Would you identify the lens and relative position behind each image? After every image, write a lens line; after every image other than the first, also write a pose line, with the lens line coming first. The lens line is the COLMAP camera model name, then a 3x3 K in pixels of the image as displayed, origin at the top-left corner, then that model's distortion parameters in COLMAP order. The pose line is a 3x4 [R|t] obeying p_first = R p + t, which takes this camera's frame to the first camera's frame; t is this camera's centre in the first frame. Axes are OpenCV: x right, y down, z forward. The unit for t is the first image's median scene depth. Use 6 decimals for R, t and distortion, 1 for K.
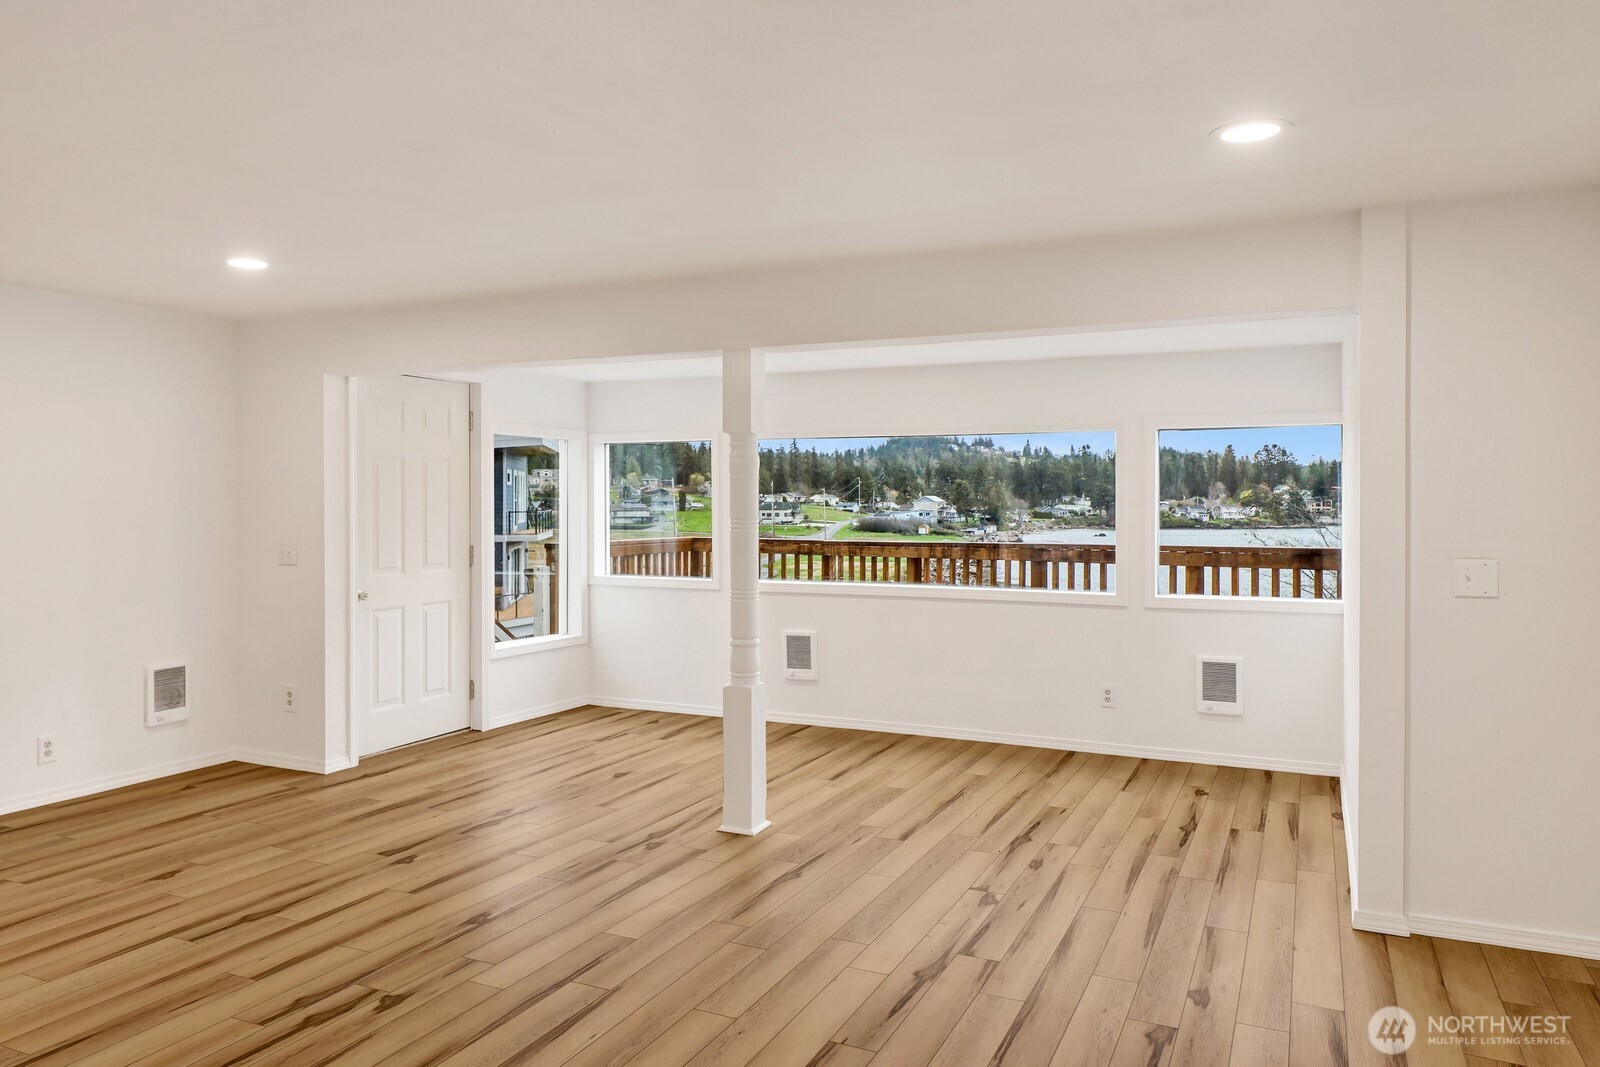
lens RADIAL K [[1136.0, 0, 764.7], [0, 1136.0, 518.3], [0, 0, 1]] dist [0.005861, 0.014109]
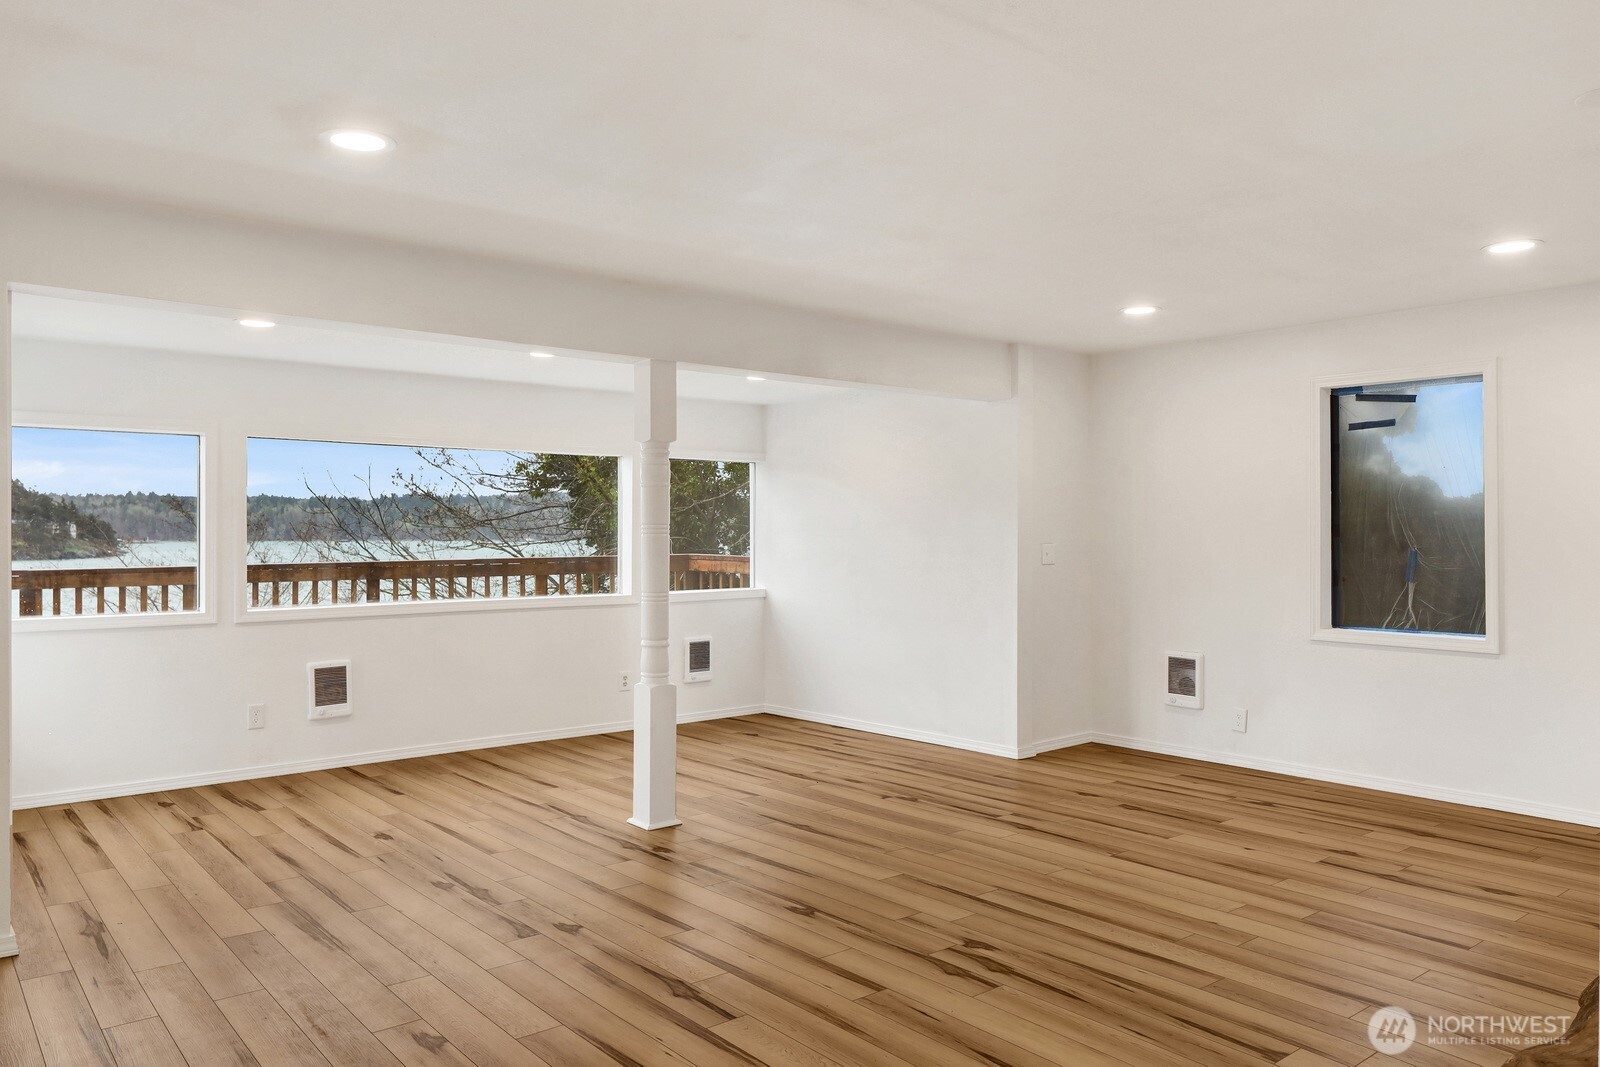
lens RADIAL K [[1136.0, 0, 781.7], [0, 1136.0, 554.5], [0, 0, 1]] dist [0.005861, 0.014109]
pose [[0.417052, -0.016764, 0.908728, -0.545248], [0.015096, 0.999820, 0.011516, 0.008625], [-0.908757, 0.008916, 0.417230, 0.269491]]
